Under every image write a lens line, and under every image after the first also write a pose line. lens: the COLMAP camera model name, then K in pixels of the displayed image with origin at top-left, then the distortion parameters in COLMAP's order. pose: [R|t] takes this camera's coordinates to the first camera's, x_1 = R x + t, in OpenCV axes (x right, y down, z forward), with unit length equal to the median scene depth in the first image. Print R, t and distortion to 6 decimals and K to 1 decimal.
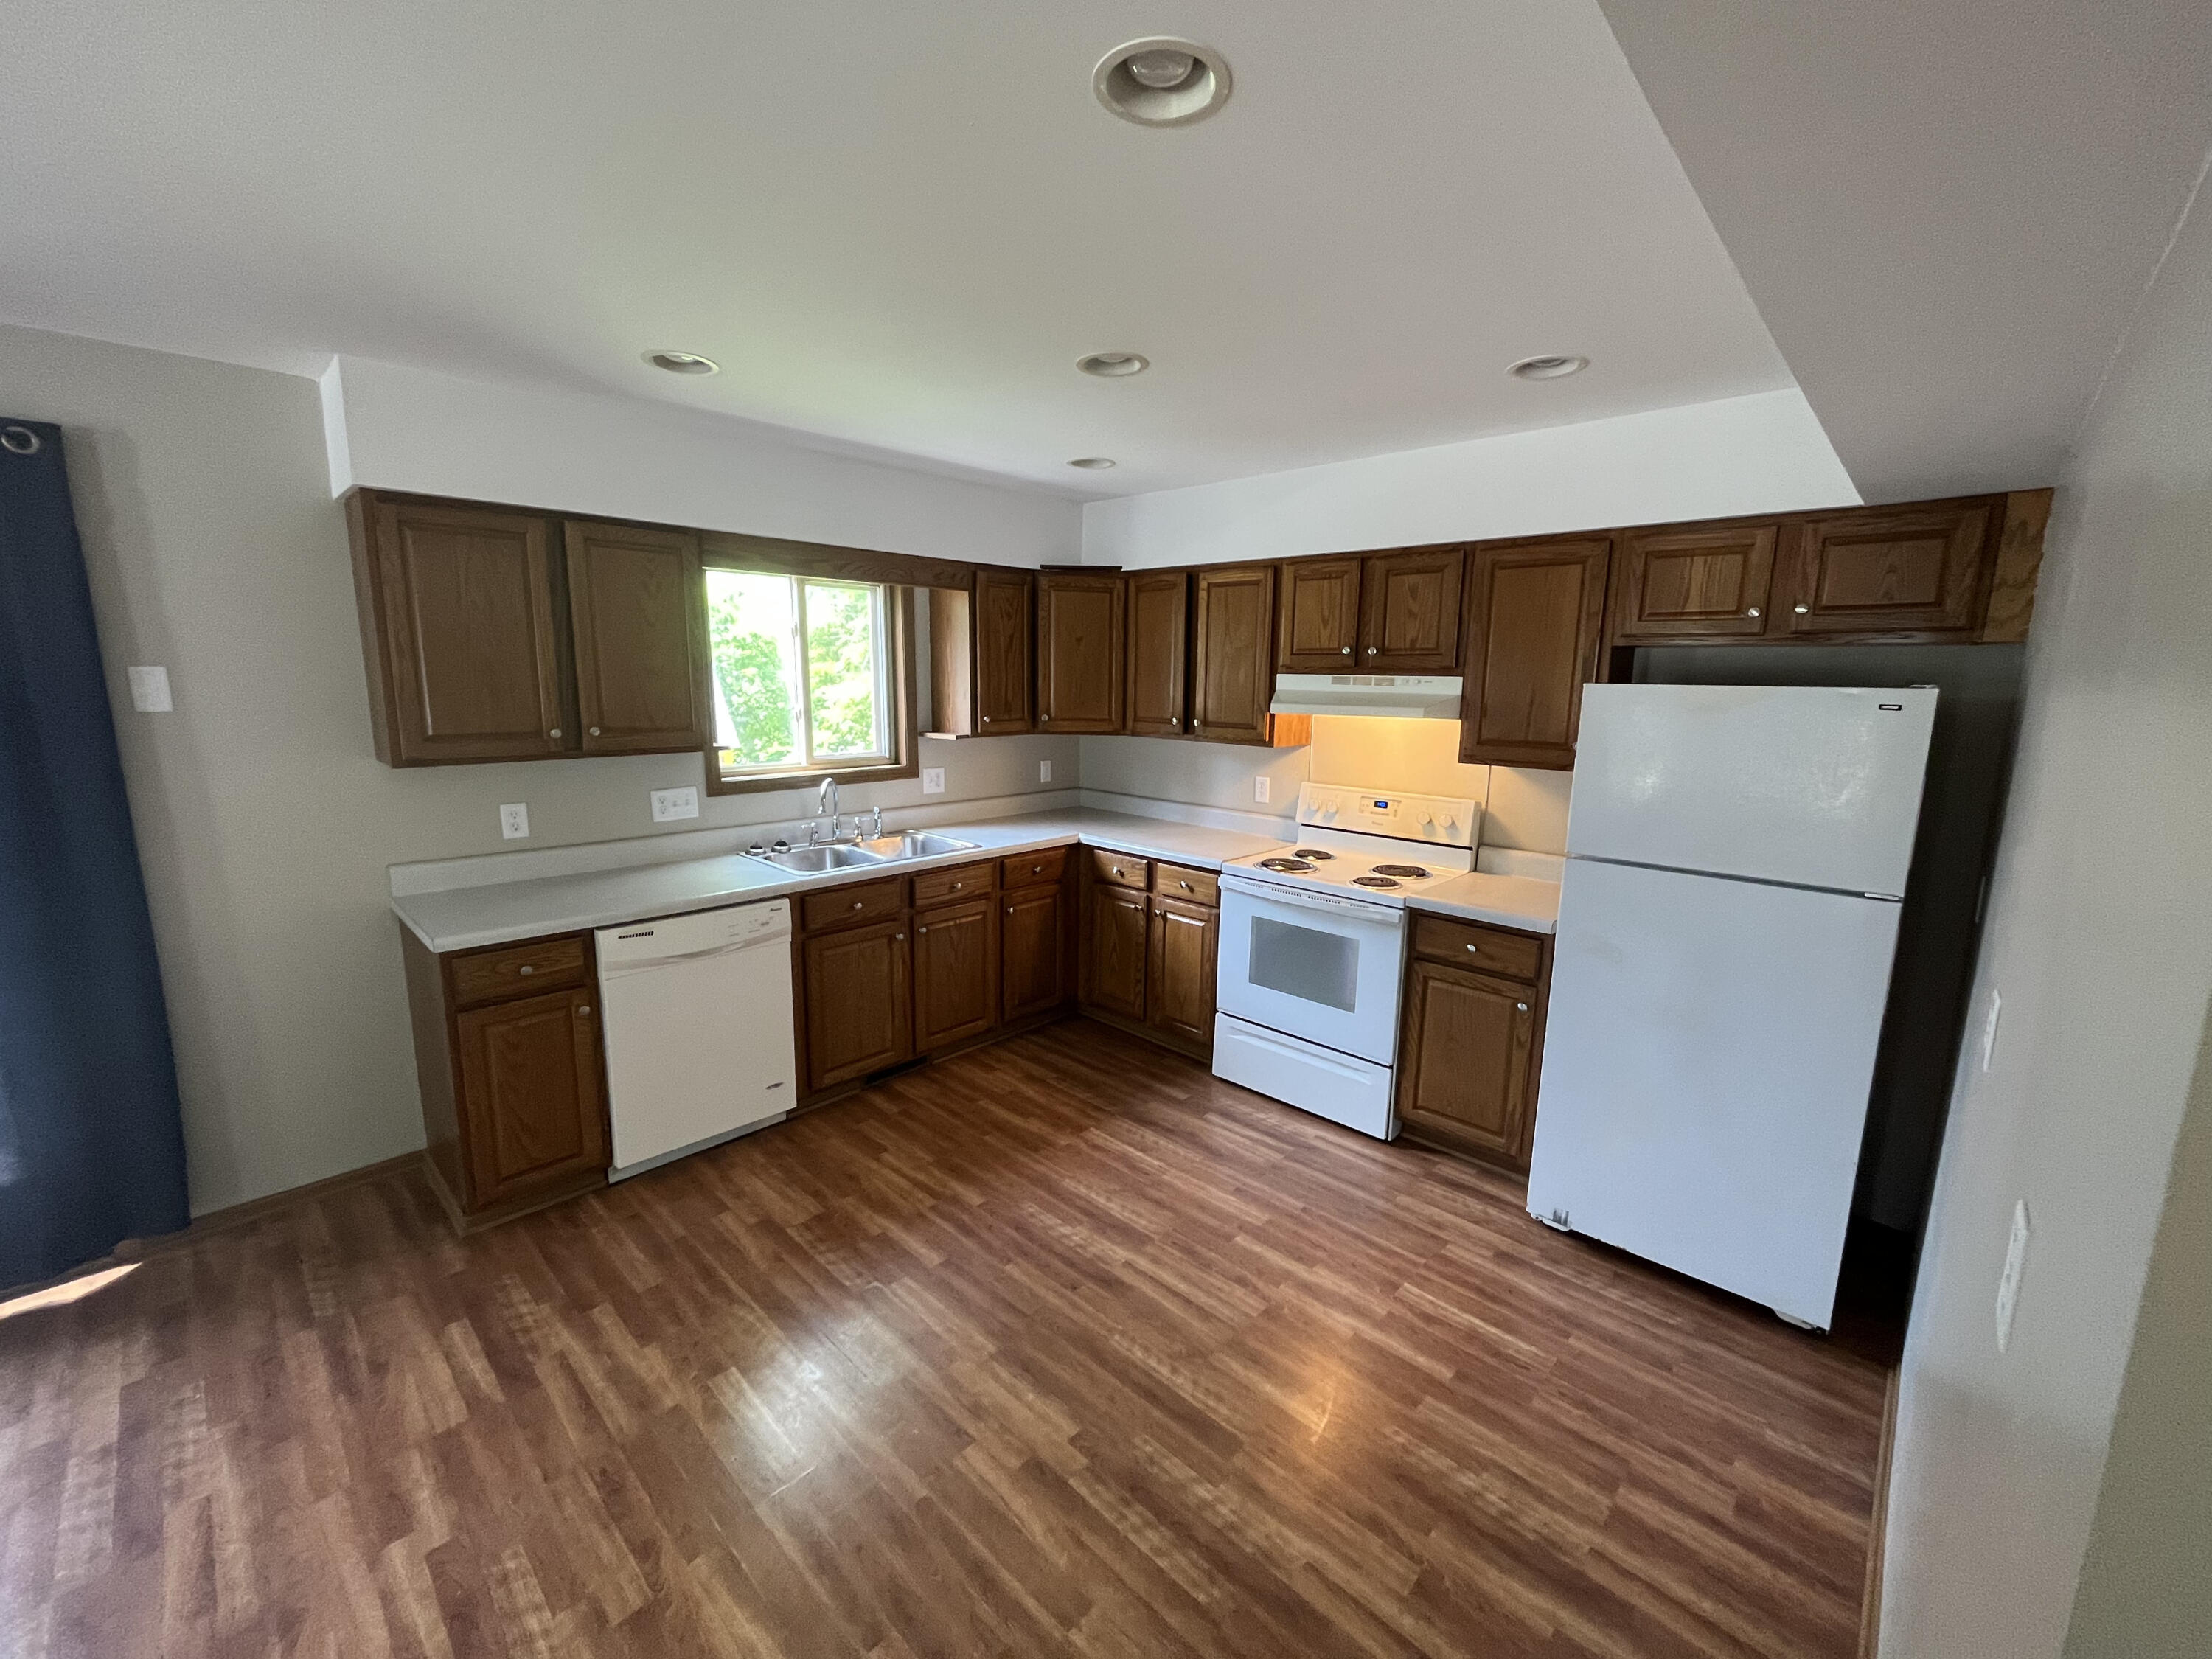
lens RADIAL K [[902.7, 0, 1106.0], [0, 902.7, 829.5], [0, 0, 1]] dist [-0.002543, -0.000427]
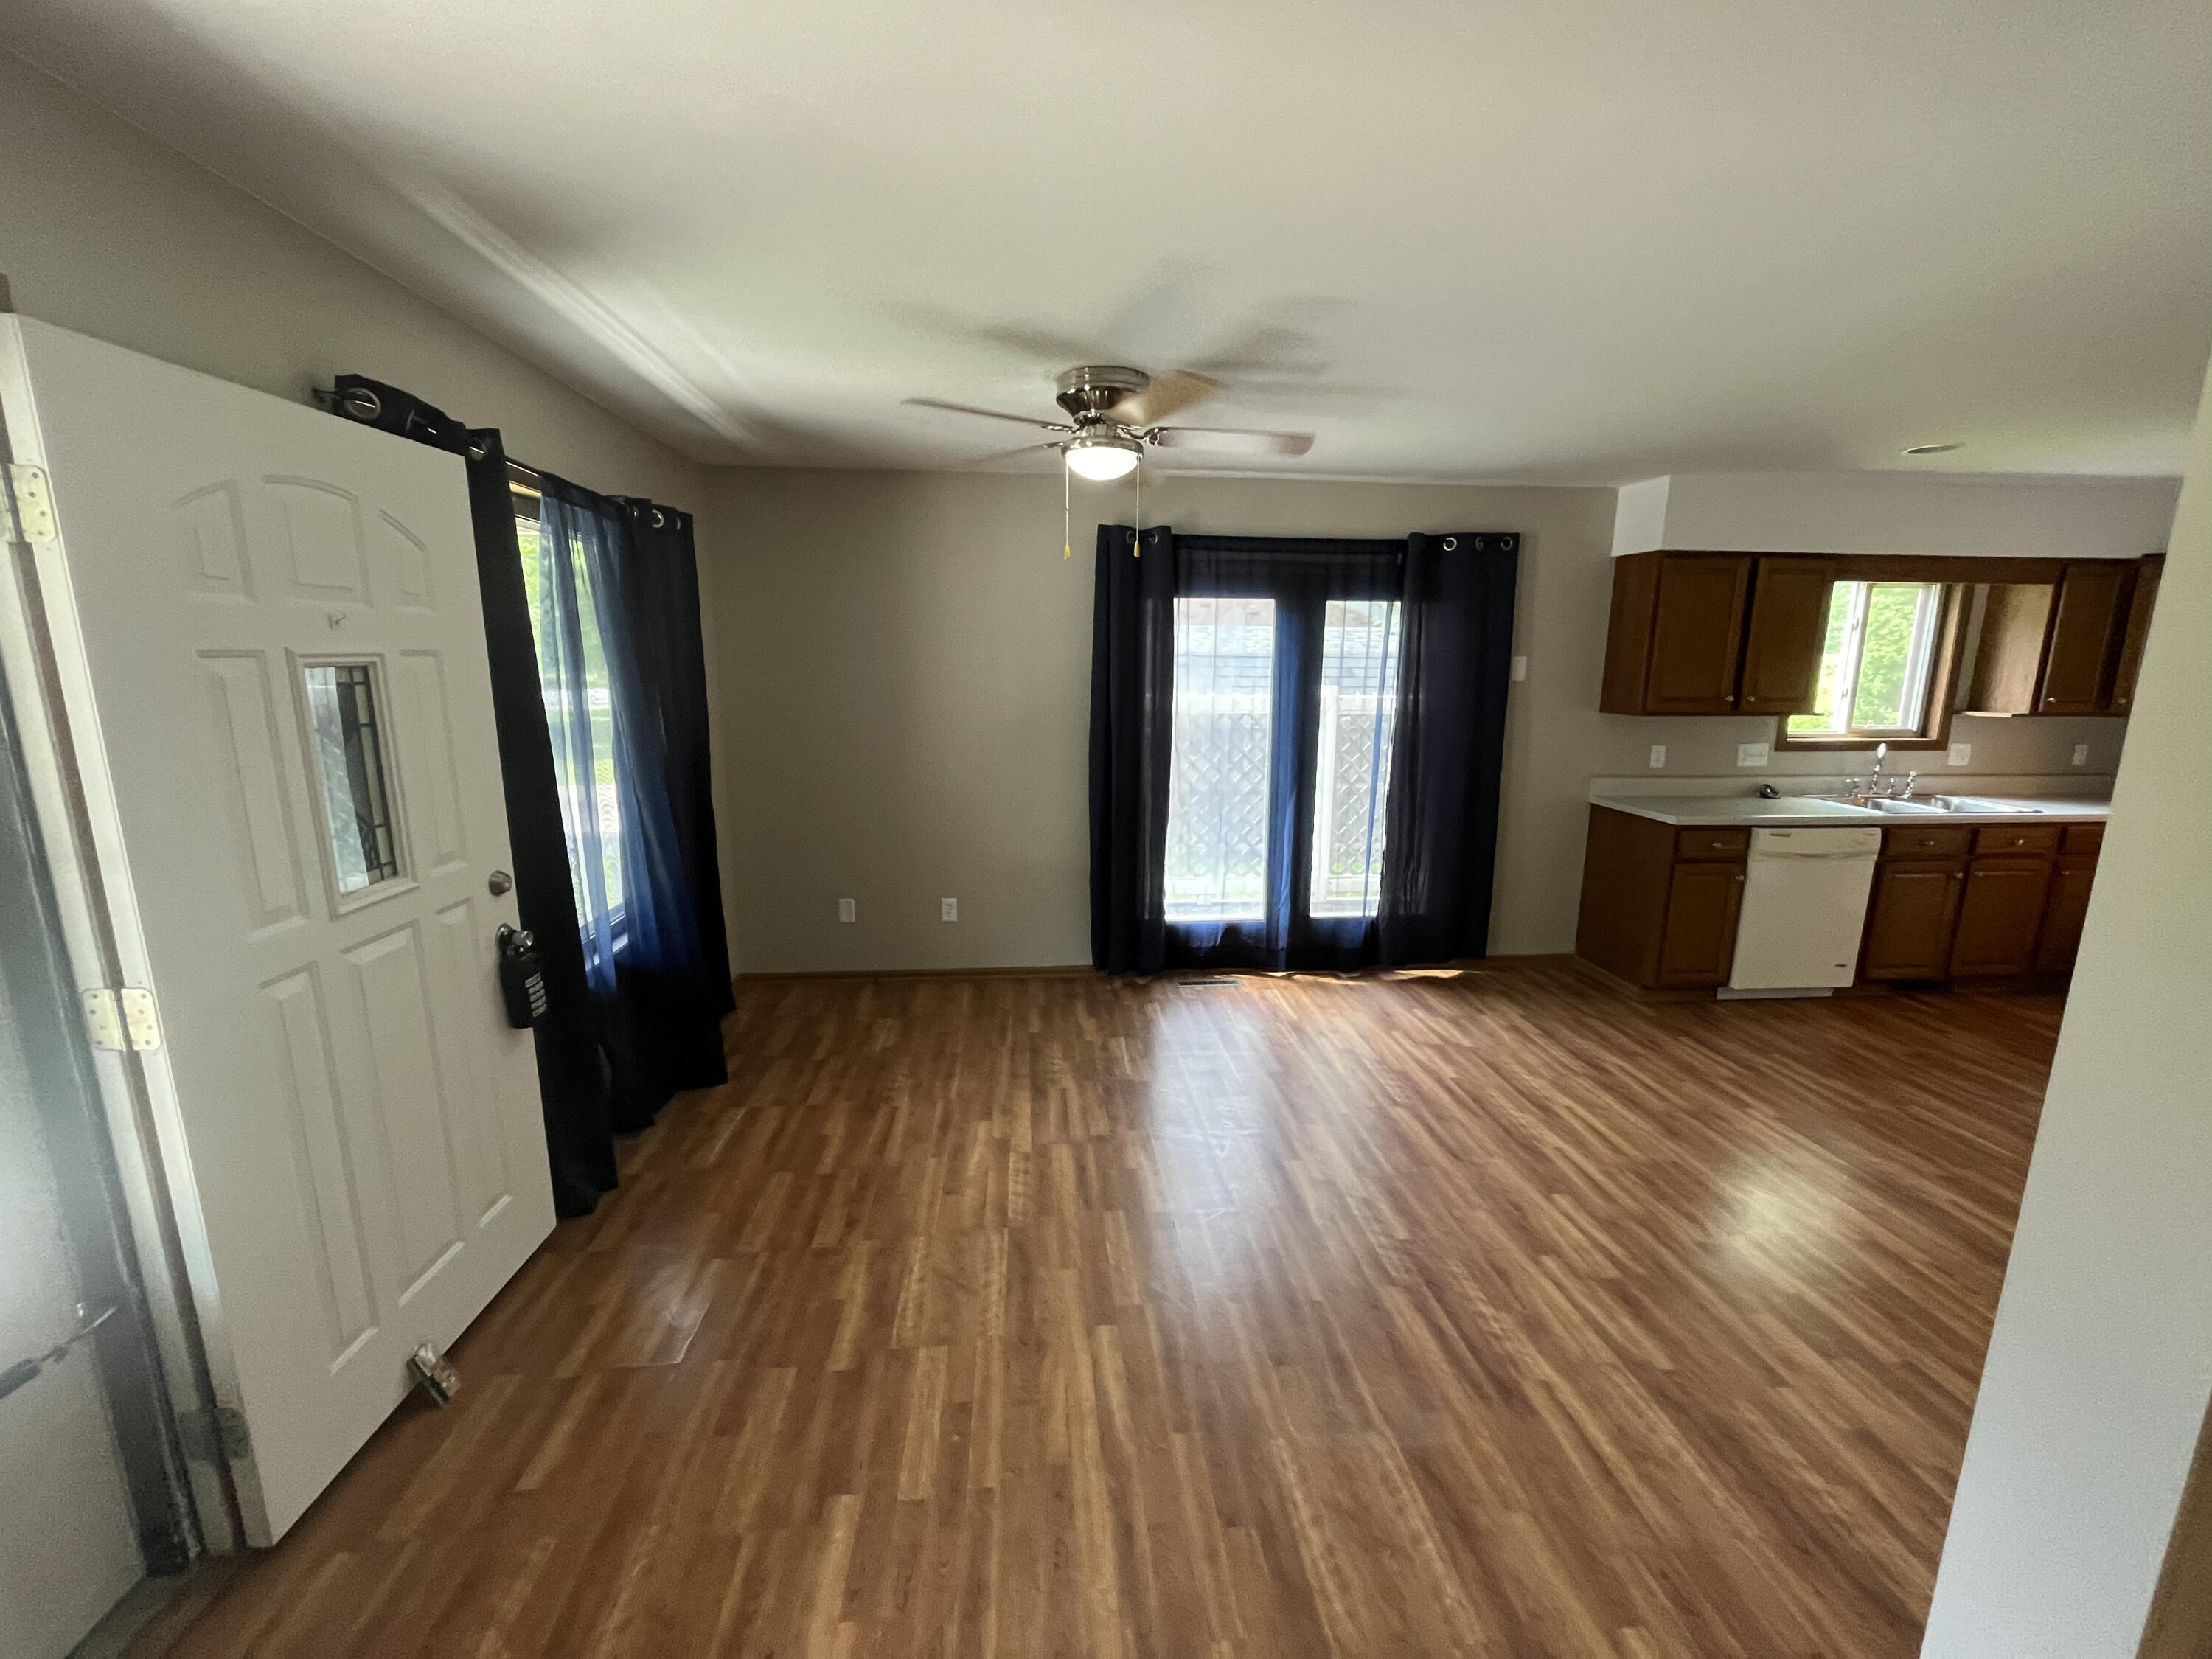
lens RADIAL K [[902.7, 0, 1106.0], [0, 902.7, 829.5], [0, 0, 1]] dist [-0.002543, -0.000427]
pose [[0.749452, 0.115319, -0.651938, -0.343850], [-0.109378, 0.992749, 0.049866, 0.138597], [0.652961, 0.033936, 0.756631, -0.757957]]
